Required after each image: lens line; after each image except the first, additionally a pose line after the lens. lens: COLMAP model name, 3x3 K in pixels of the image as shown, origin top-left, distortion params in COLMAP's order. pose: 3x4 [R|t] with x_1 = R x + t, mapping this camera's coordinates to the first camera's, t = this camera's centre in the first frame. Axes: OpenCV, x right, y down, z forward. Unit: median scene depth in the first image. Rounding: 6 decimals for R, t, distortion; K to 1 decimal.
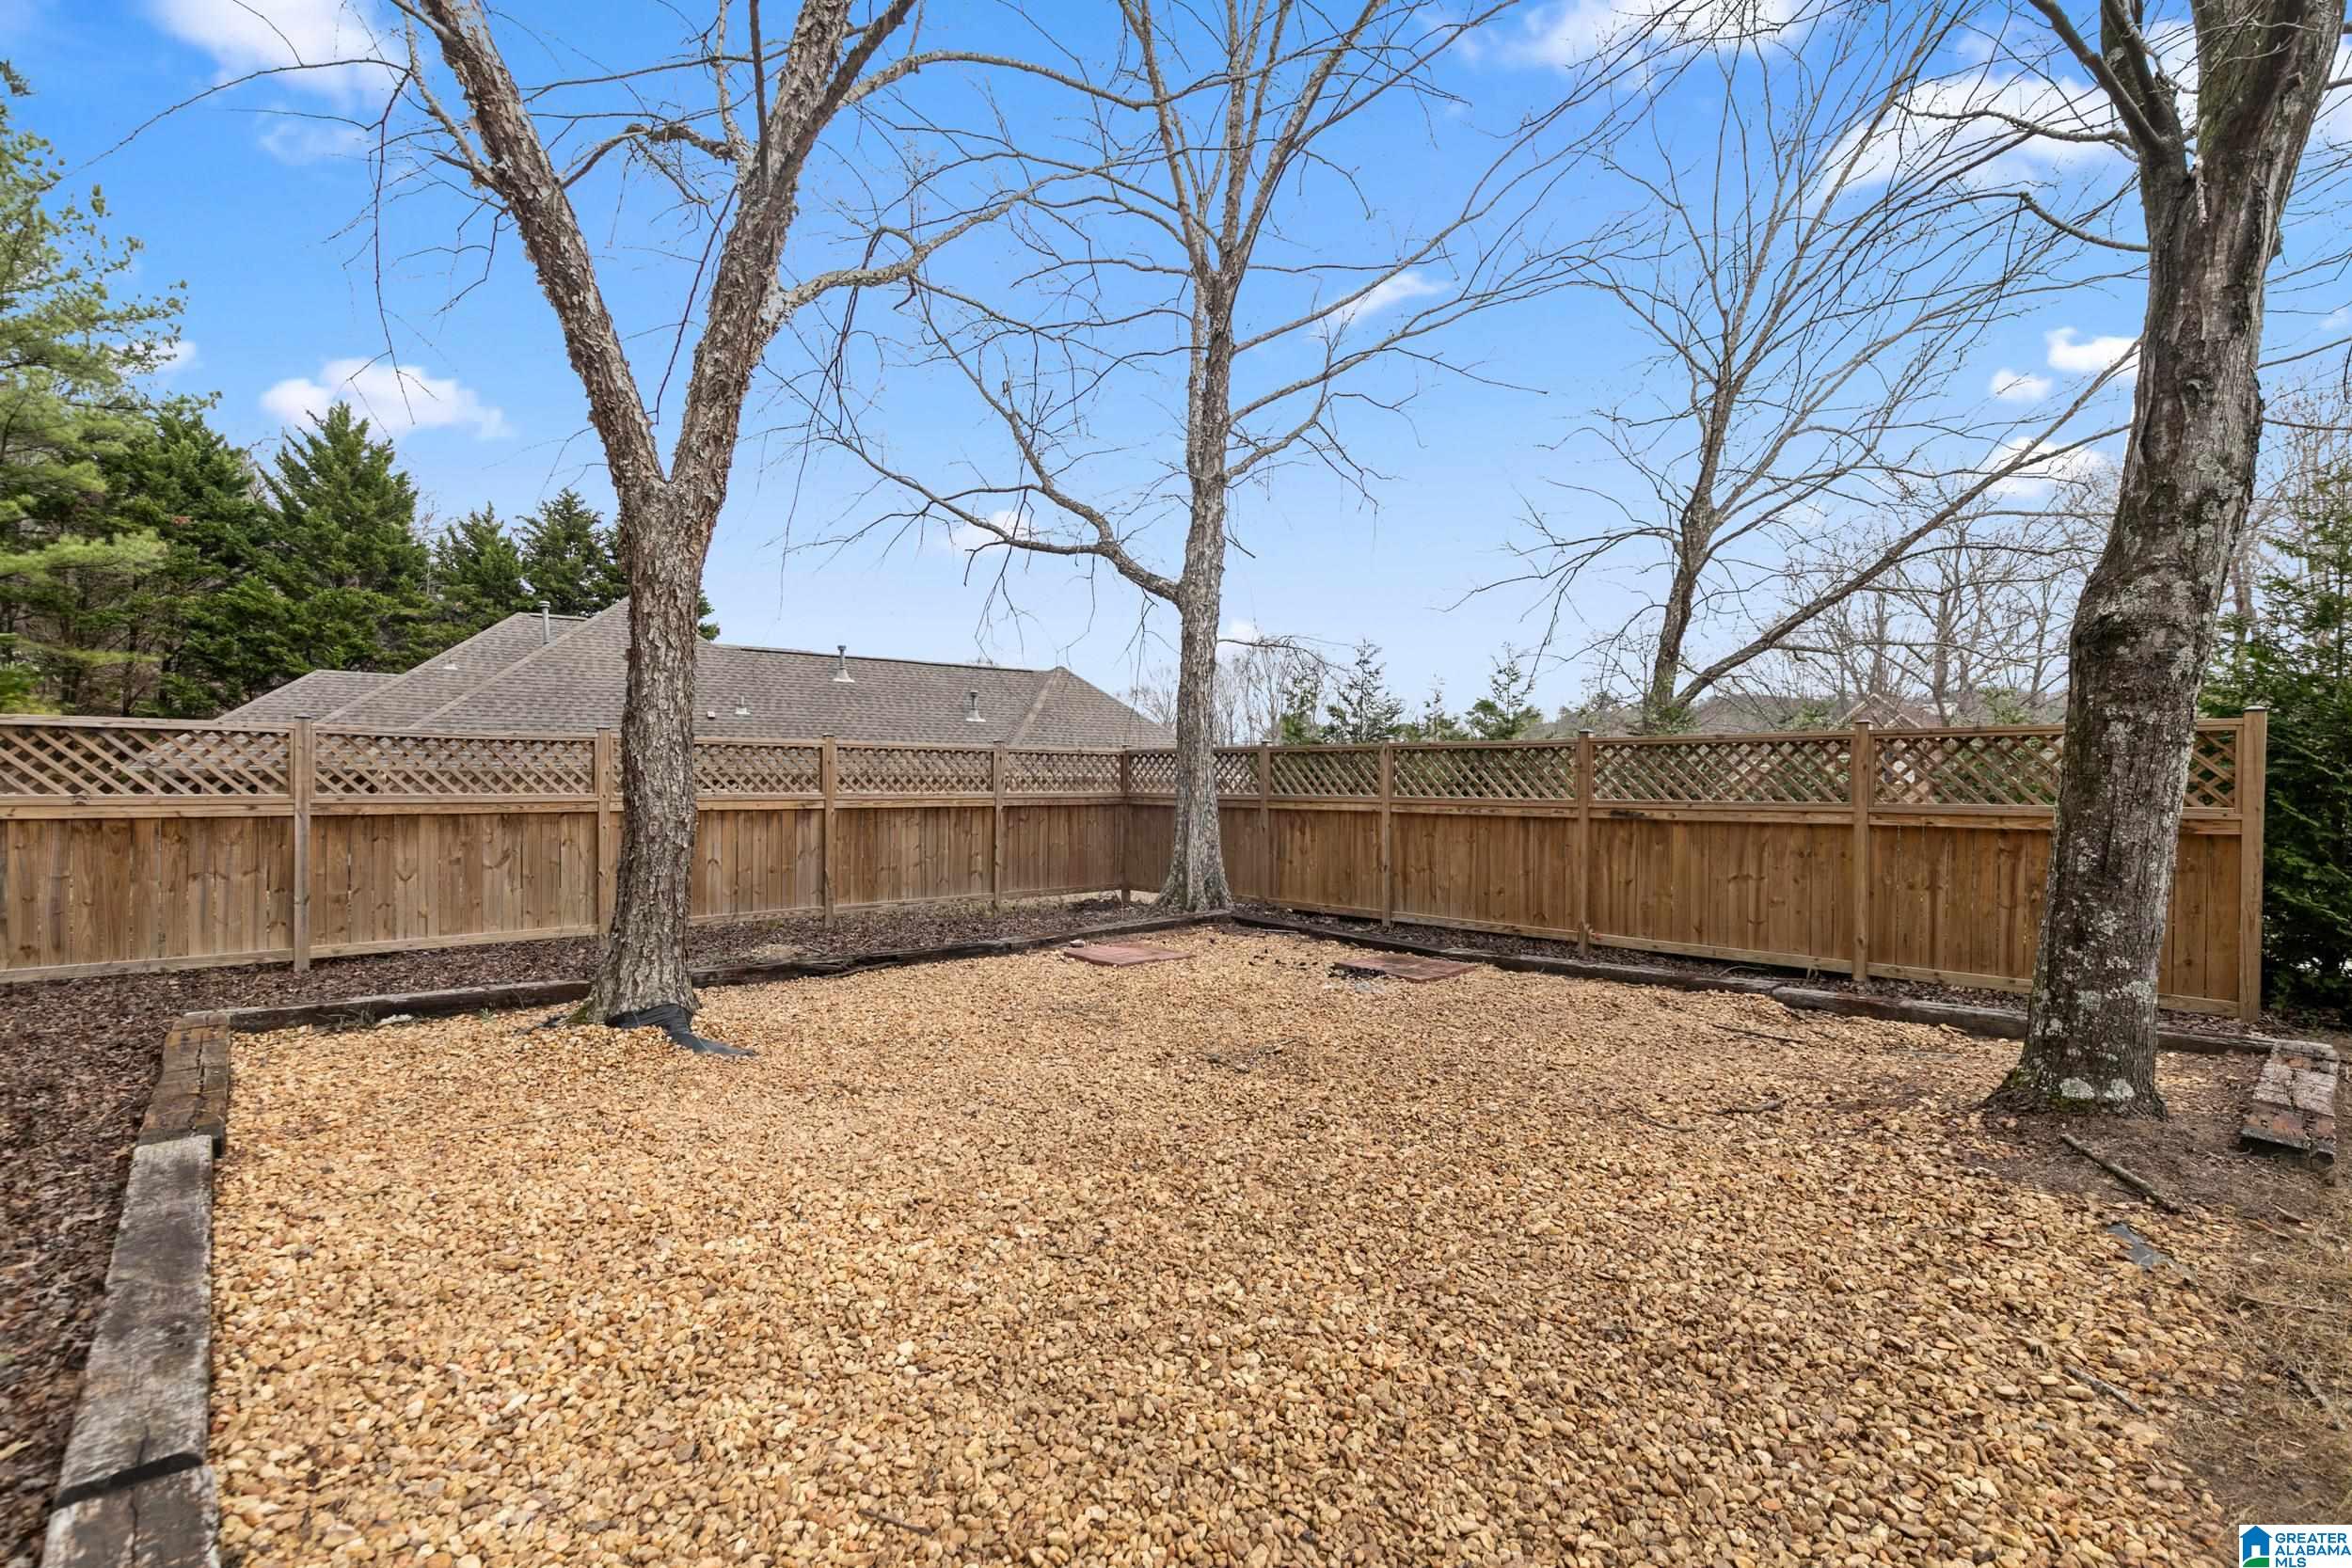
lens RADIAL K [[1080.8, 0, 1180.6], [0, 1080.8, 789.5], [0, 0, 1]] dist [0.007601, -0.001208]
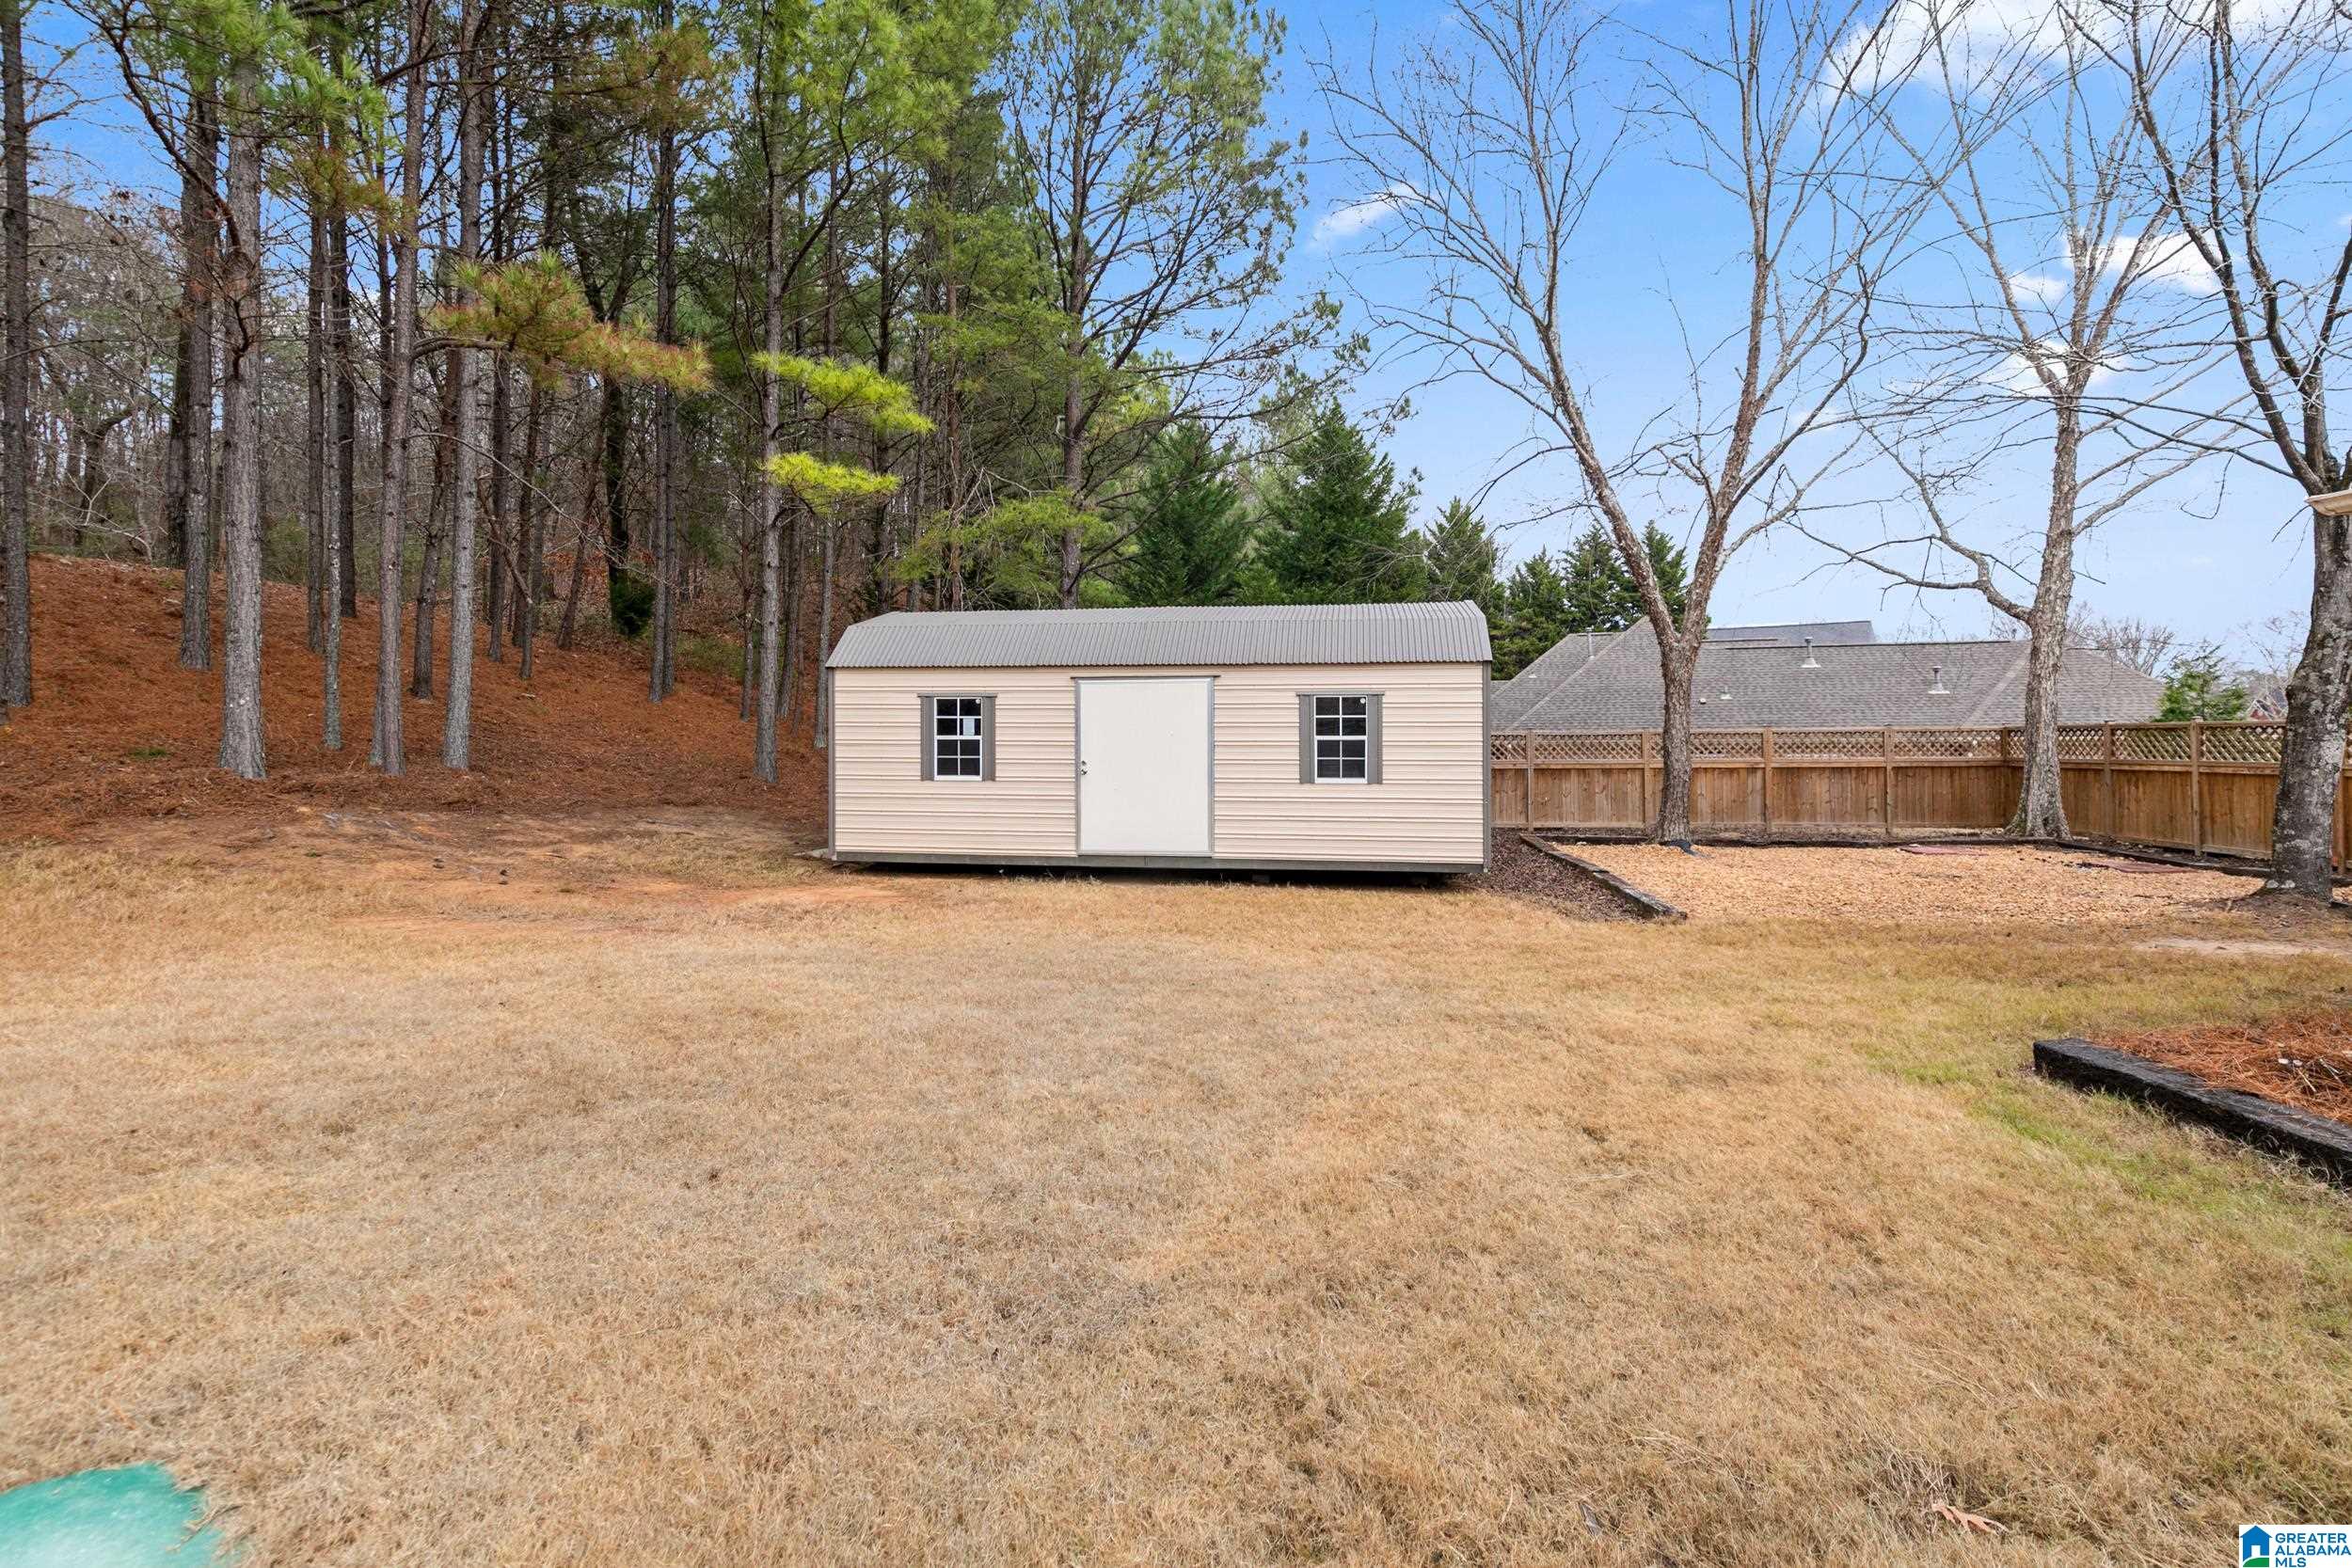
lens RADIAL K [[1080.8, 0, 1200.1], [0, 1080.8, 742.5], [0, 0, 1]] dist [0.007601, -0.001208]
pose [[0.660127, -0.012653, -0.751048, 0.363568], [0.007161, 0.999919, -0.010552, -0.009980], [0.751120, 0.001587, 0.660164, -0.801257]]
